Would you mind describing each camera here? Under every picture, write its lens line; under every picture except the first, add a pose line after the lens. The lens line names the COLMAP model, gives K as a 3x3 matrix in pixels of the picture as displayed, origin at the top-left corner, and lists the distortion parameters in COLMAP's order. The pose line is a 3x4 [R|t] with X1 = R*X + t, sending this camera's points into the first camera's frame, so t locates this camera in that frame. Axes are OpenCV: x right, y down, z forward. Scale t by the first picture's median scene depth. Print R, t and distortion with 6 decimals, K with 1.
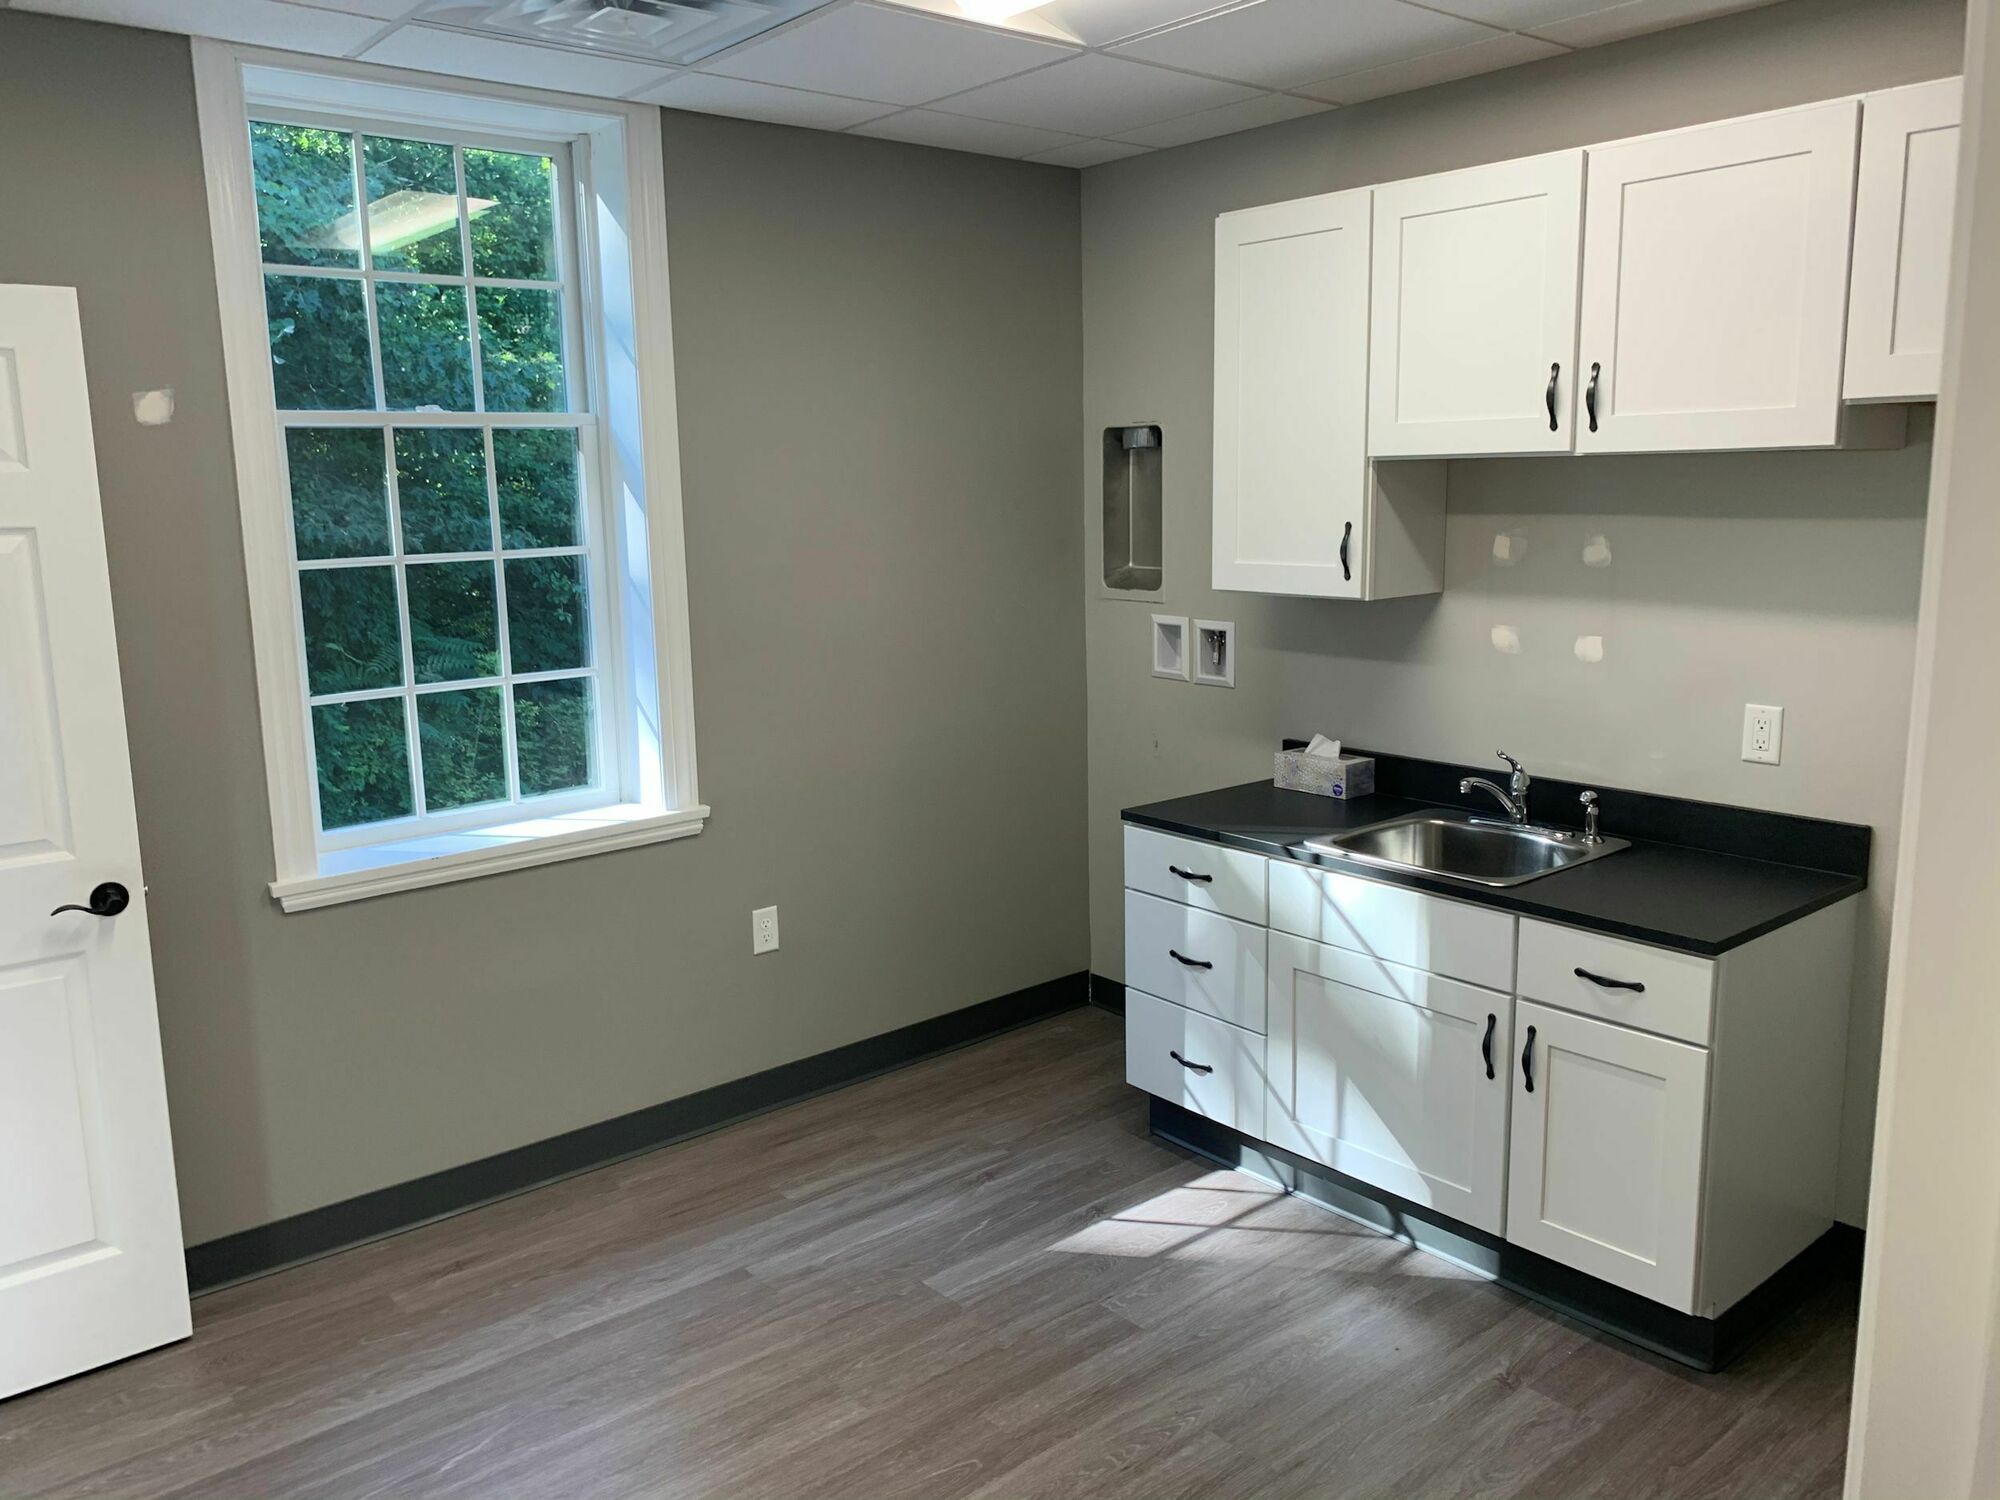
lens RADIAL K [[1484.9, 0, 1000.0], [0, 1484.9, 750.0], [0, 0, 1]] dist [-0.002474, -0.001204]
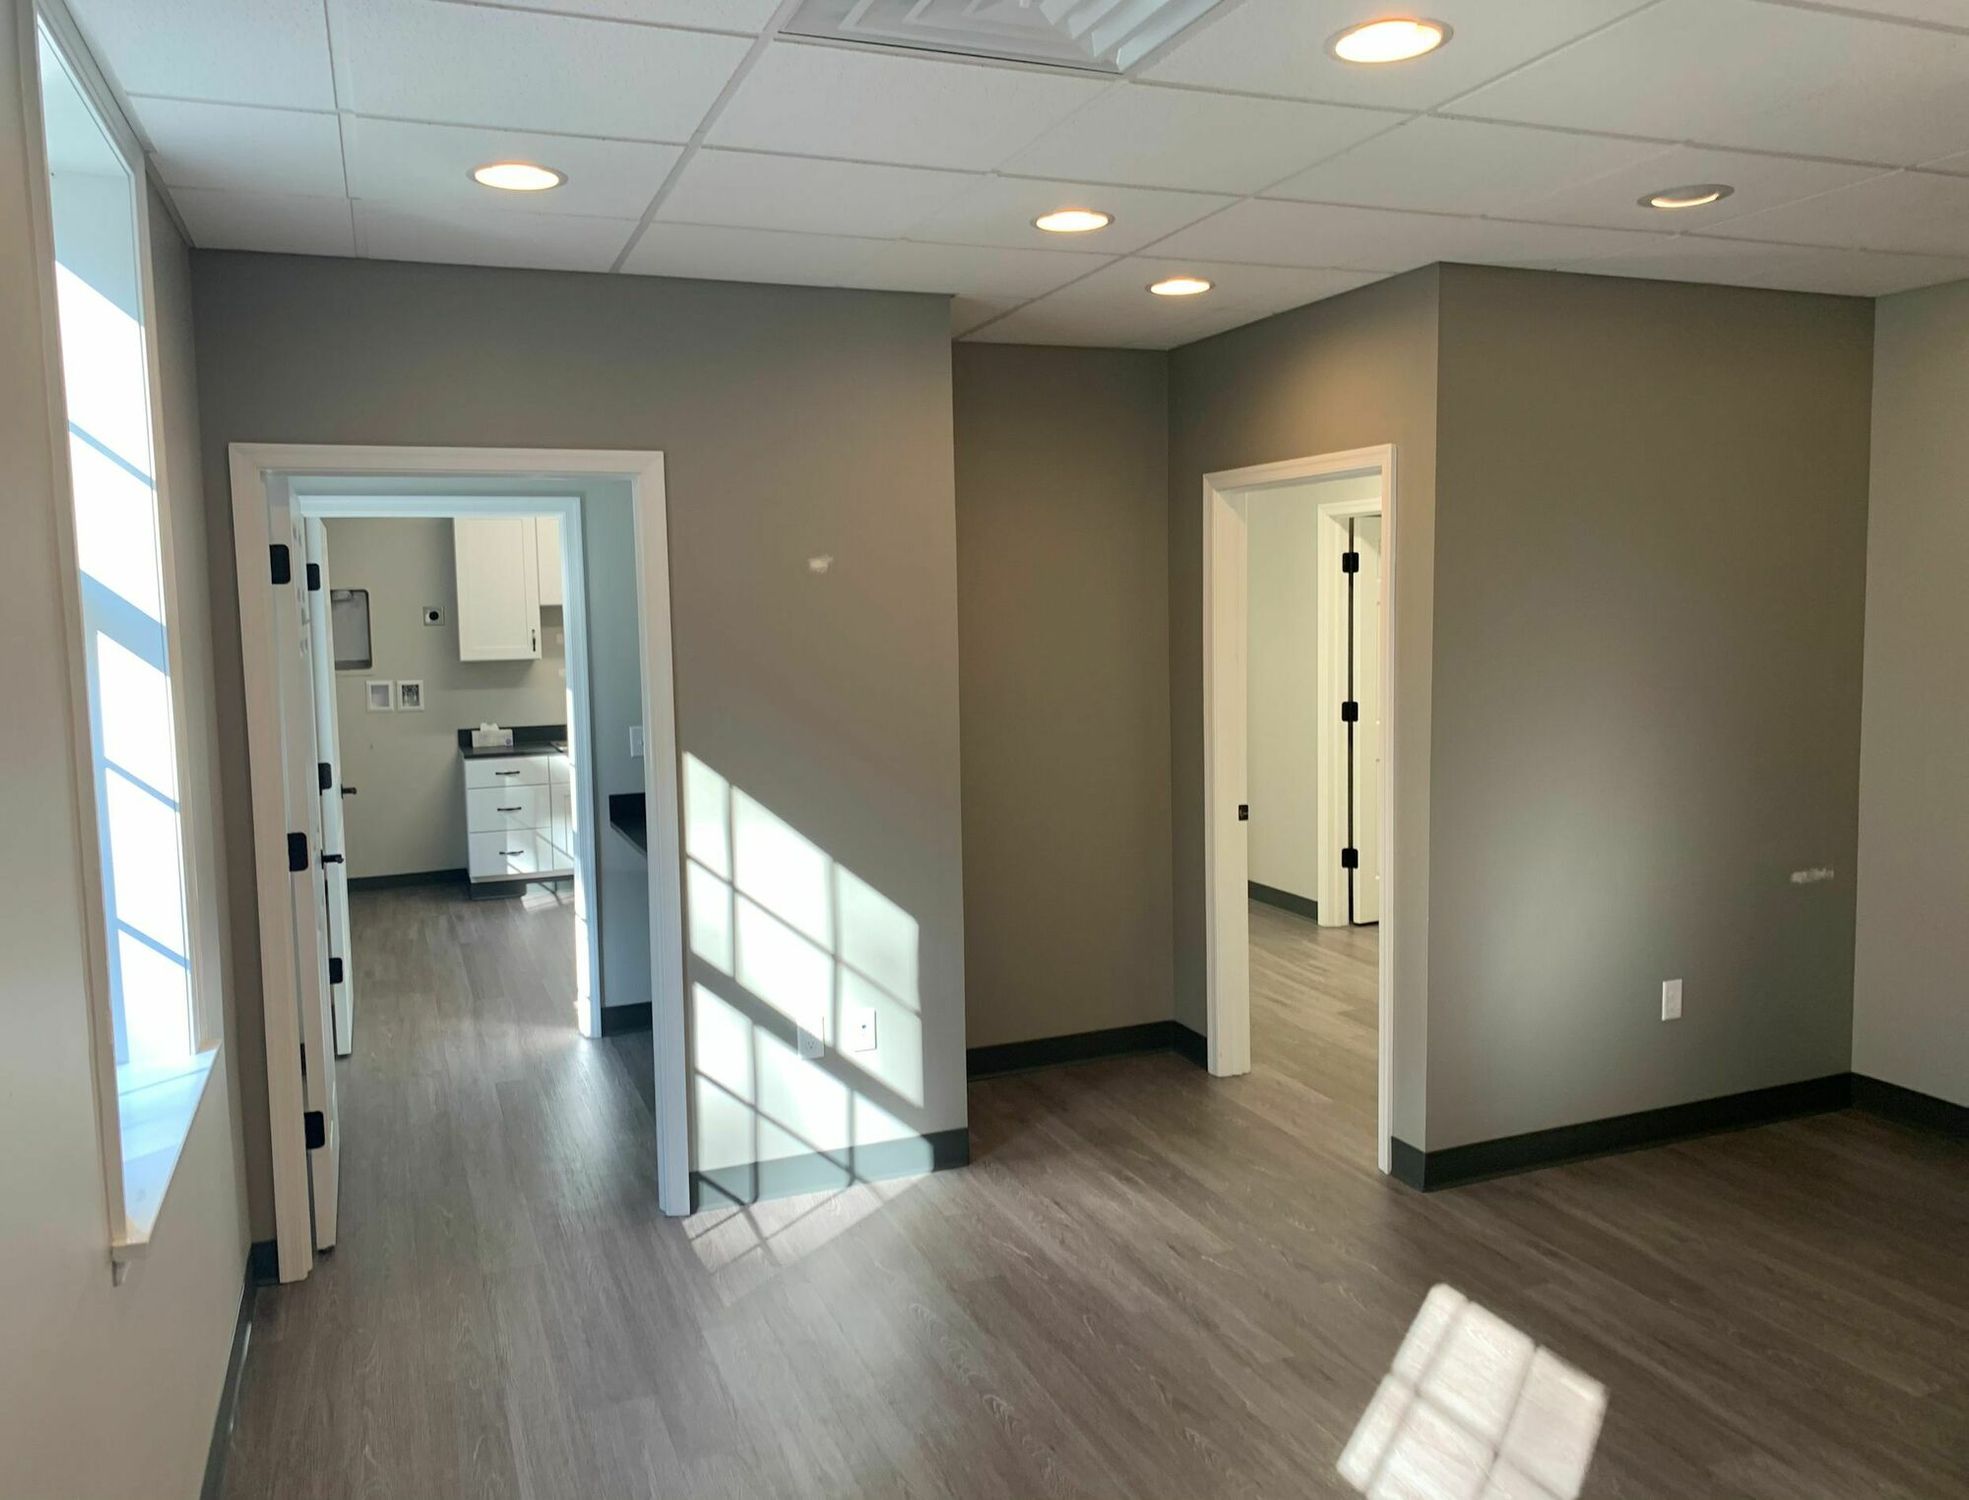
lens RADIAL K [[1547.9, 0, 984.5], [0, 1547.9, 750.0], [0, 0, 1]] dist [0.001561, 0.000592]
pose [[0.315141, -0.076847, 0.945928, -1.992751], [0.173659, 0.984557, 0.022130, 0.123497], [-0.933021, 0.157295, 0.323620, -0.562165]]
